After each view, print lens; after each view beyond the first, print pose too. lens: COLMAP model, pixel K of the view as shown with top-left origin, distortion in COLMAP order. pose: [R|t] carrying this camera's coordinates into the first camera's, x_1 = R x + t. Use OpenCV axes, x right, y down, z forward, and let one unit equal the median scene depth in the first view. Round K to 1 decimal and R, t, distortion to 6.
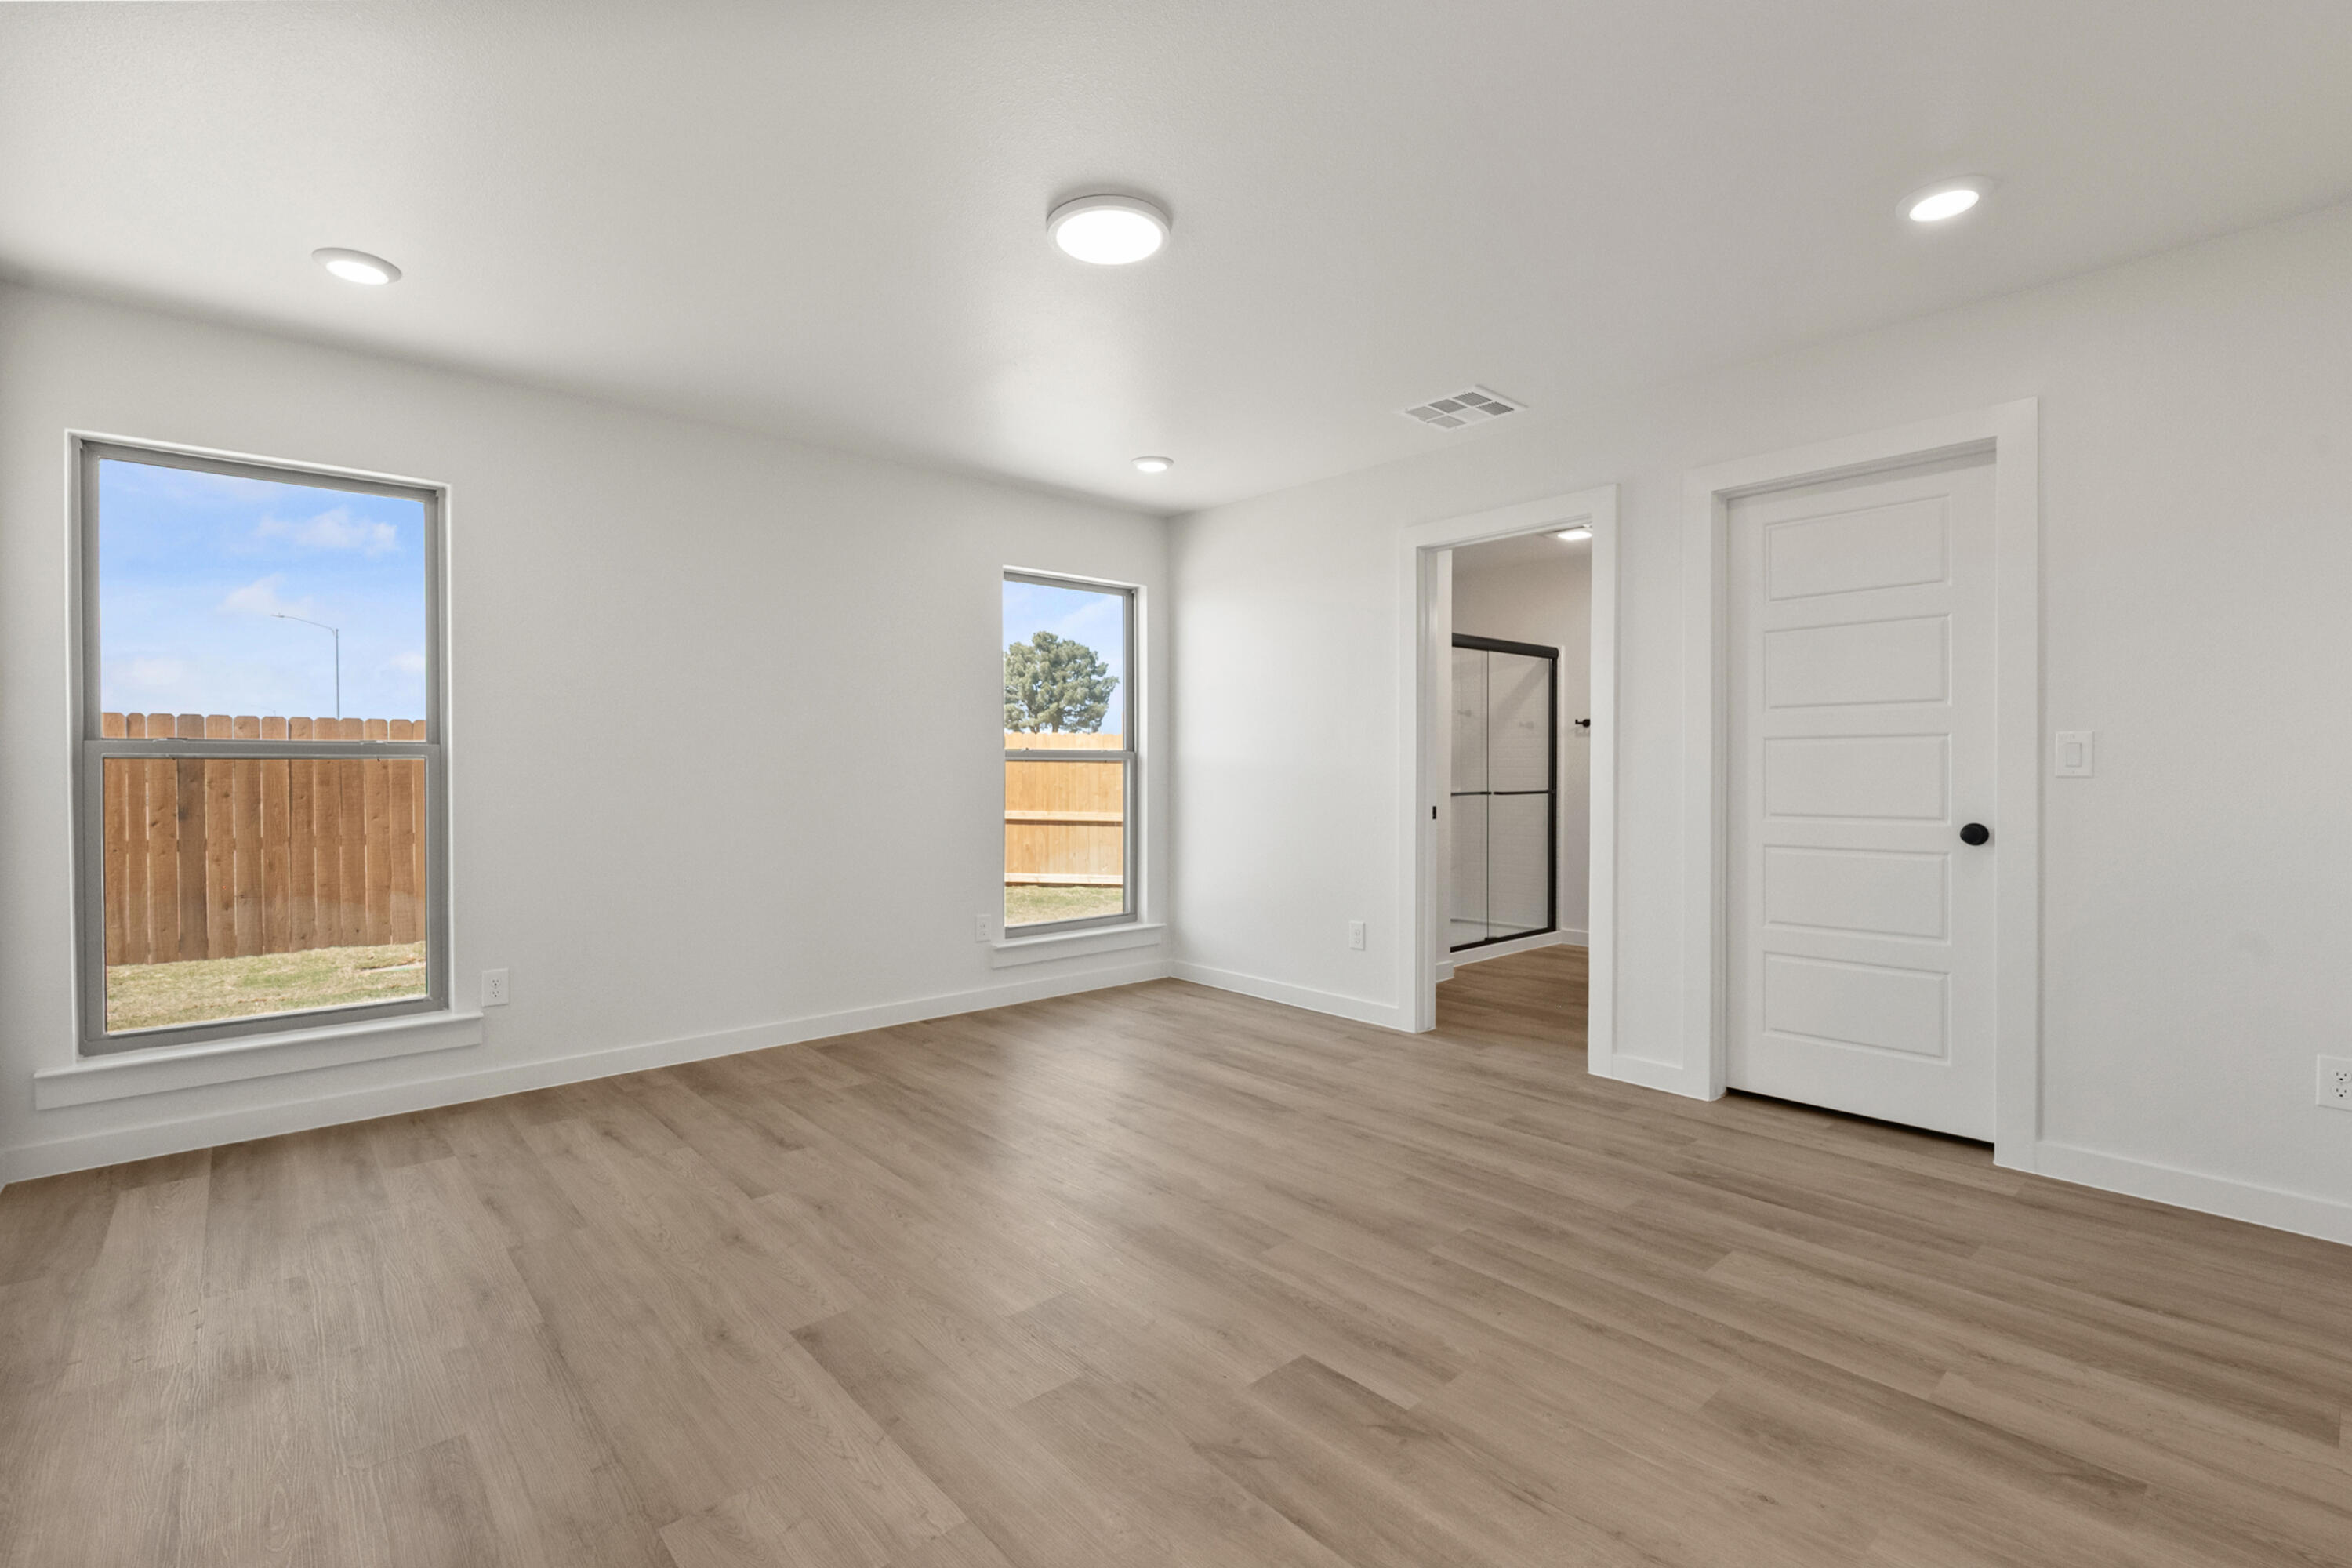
lens RADIAL K [[1056.8, 0, 1163.9], [0, 1056.8, 777.5], [0, 0, 1]] dist [0.001985, 0.000379]
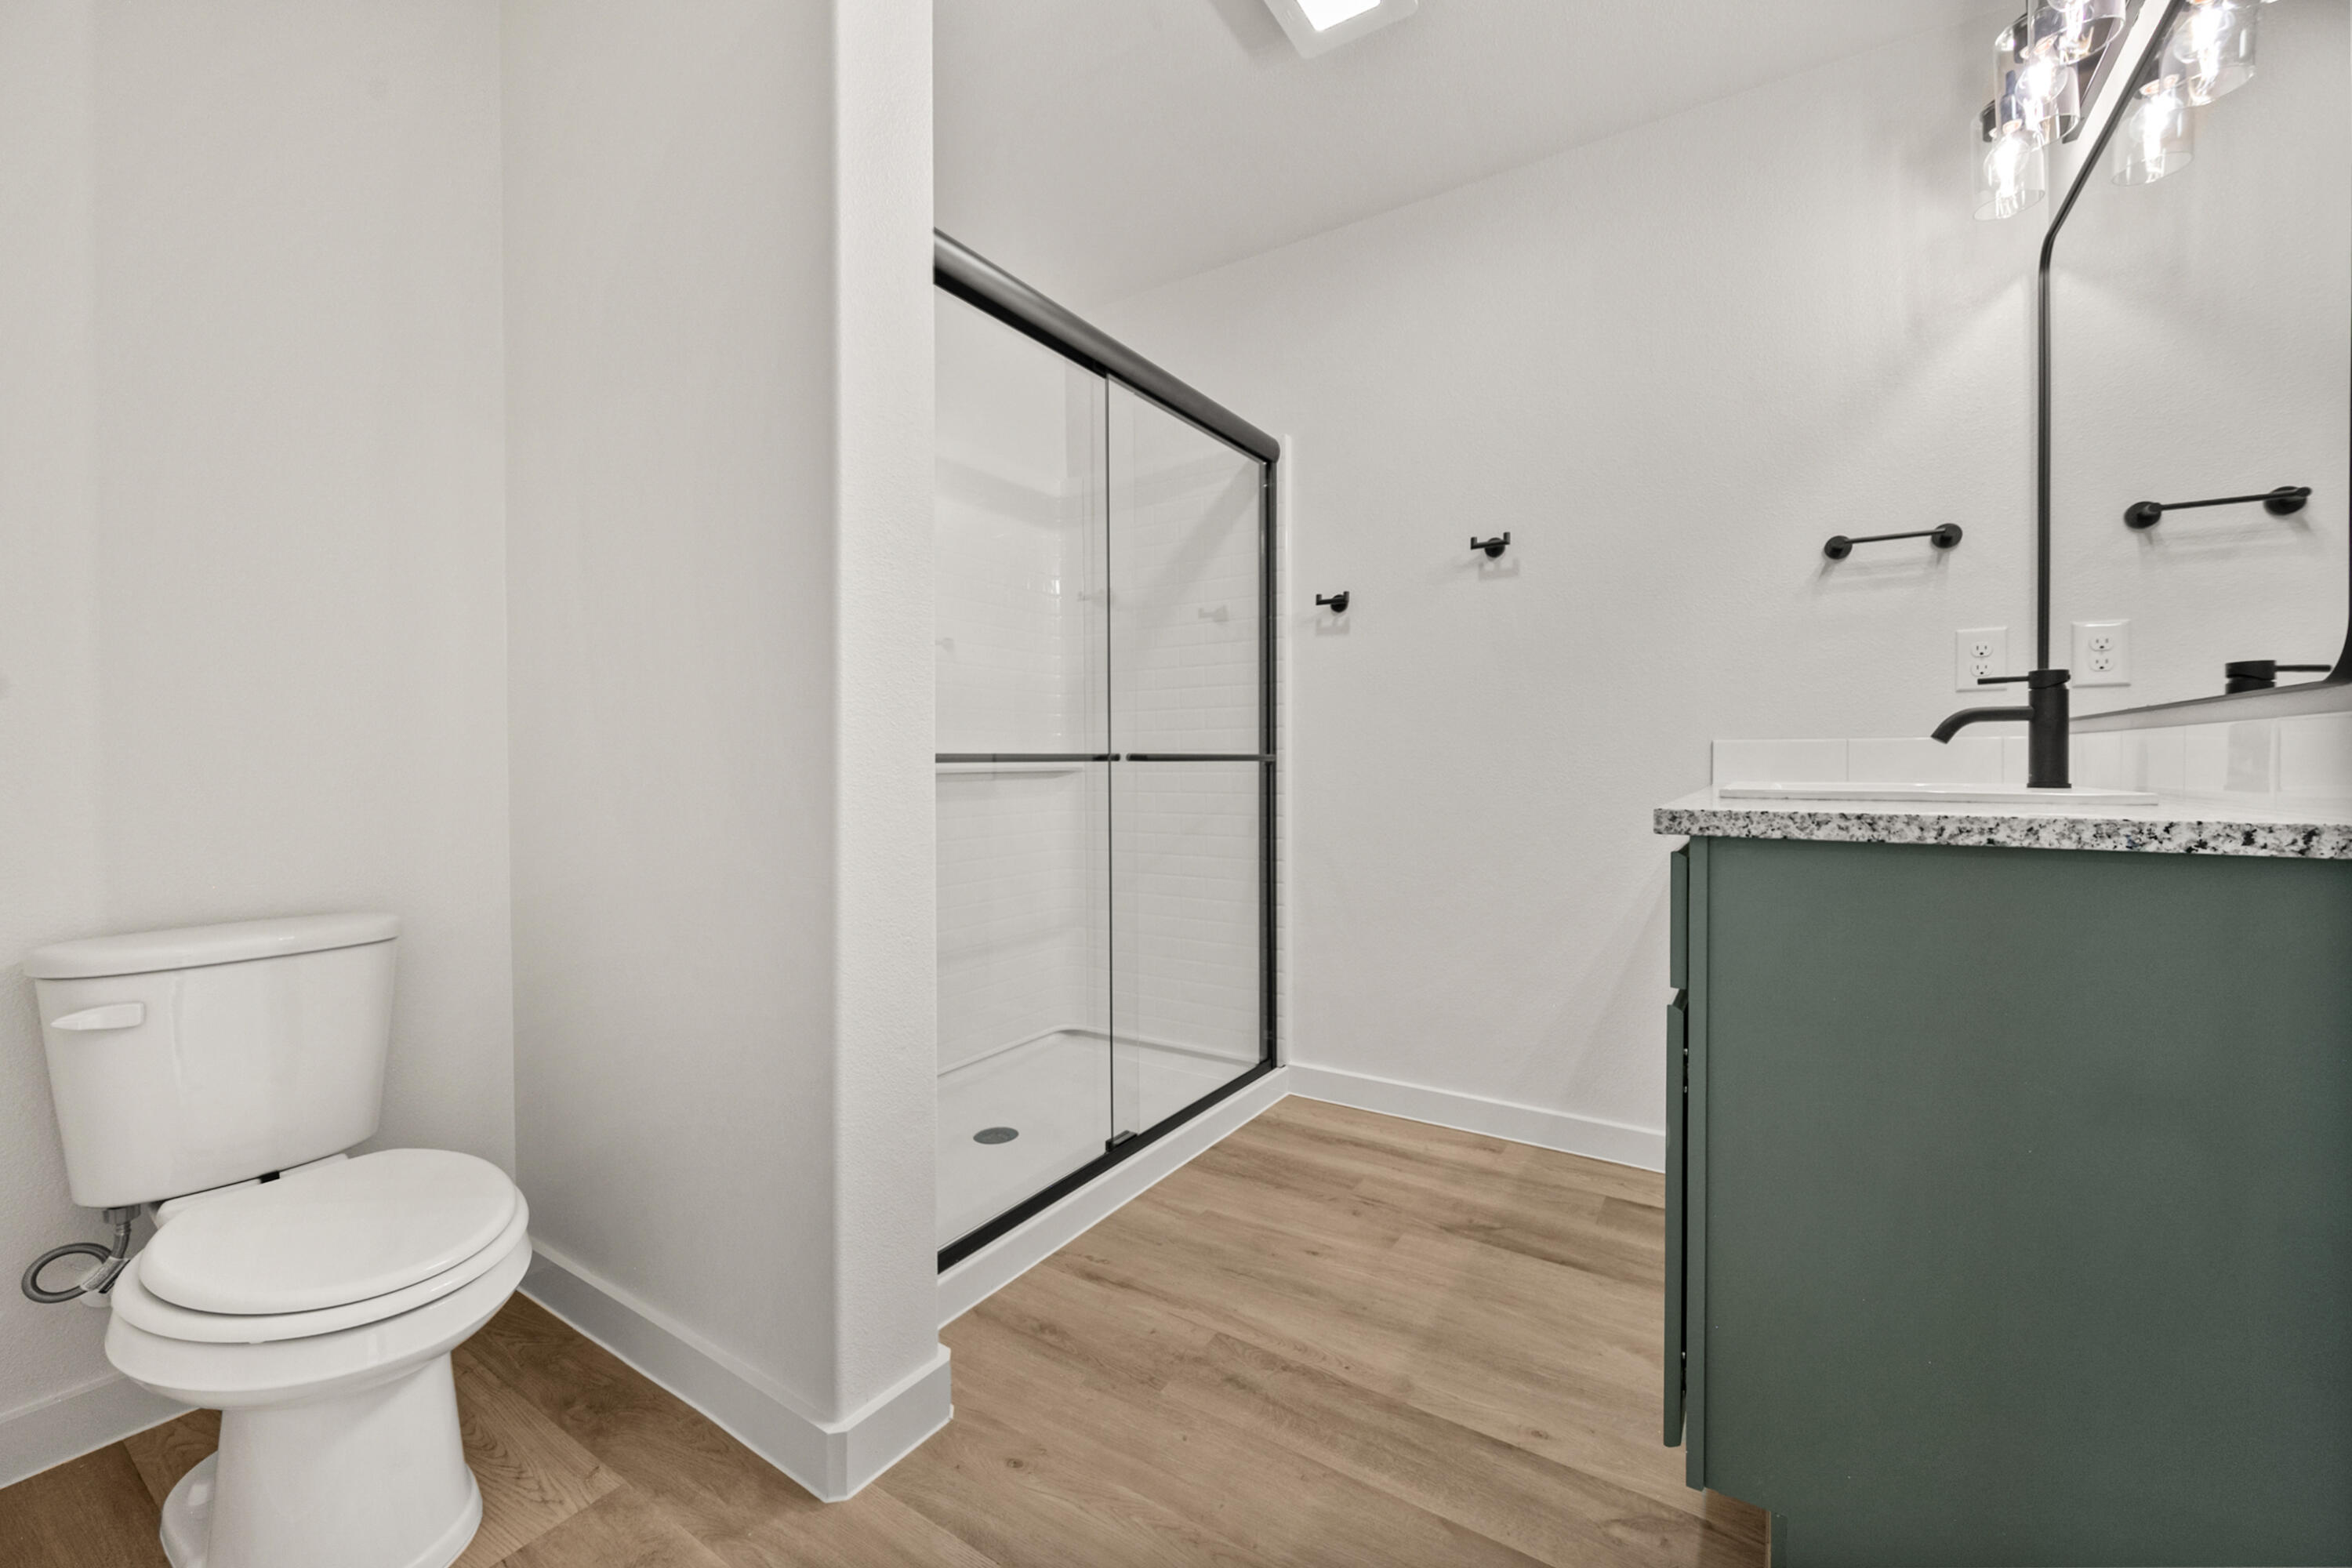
lens RADIAL K [[927.9, 0, 1165.6], [0, 927.9, 770.7], [0, 0, 1]] dist [0.000497, 0.000067]
pose [[0.968095, -0.007100, 0.250485, 0.226518], [0.007038, 0.999975, 0.001145, 0.018040], [-0.250486, 0.000654, 0.968120, 0.629440]]
